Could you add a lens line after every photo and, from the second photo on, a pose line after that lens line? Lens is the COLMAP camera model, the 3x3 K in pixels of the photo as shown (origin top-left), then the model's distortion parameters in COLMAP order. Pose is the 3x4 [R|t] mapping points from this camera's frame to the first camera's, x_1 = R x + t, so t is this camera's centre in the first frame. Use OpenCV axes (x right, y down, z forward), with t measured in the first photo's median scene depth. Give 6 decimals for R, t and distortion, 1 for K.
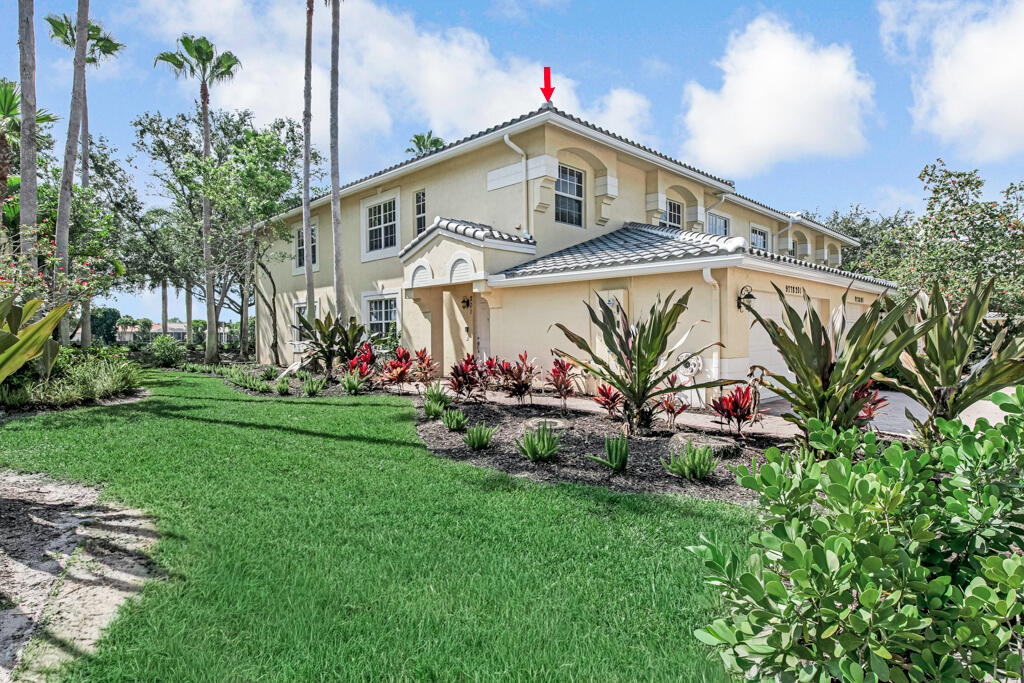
lens RADIAL K [[555.1, 0, 512.0], [0, 555.1, 341.5], [0, 0, 1]] dist [0.000064, -0.000004]
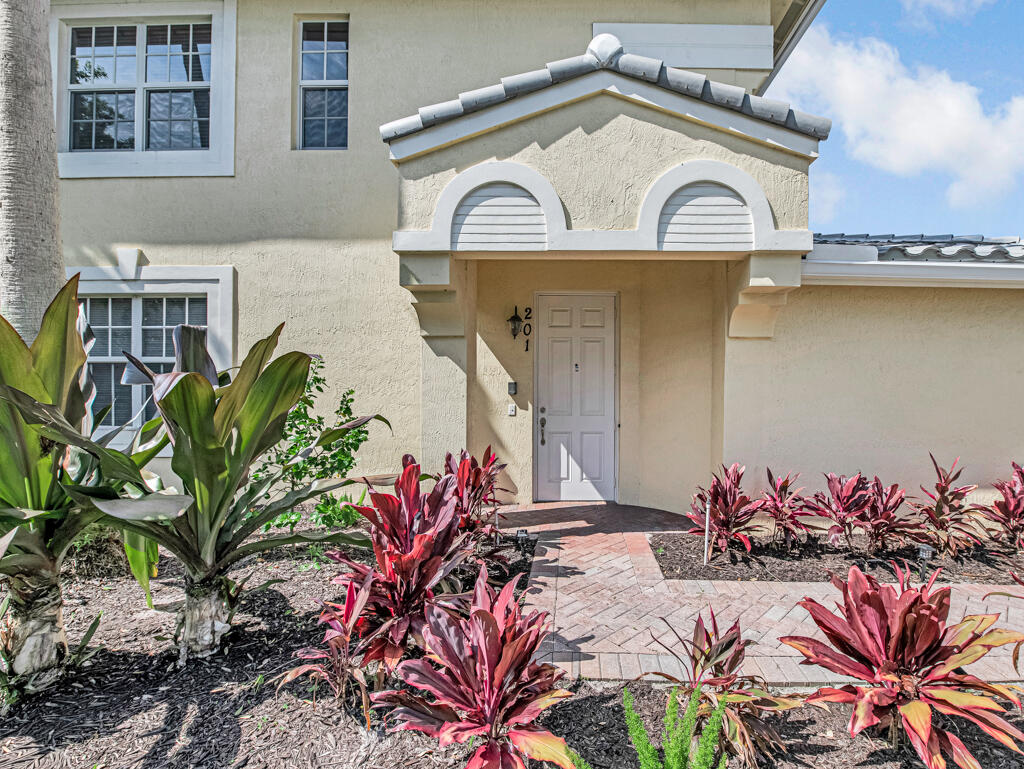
lens RADIAL K [[419.4, 0, 512.0], [0, 419.4, 384.5], [0, 0, 1]] dist [-0.000972, -0.000072]
pose [[0.709338, 0.014460, 0.704720, -0.304968], [-0.005394, 0.999872, -0.015087, -0.020341], [-0.704848, 0.006901, 0.709325, 0.787059]]
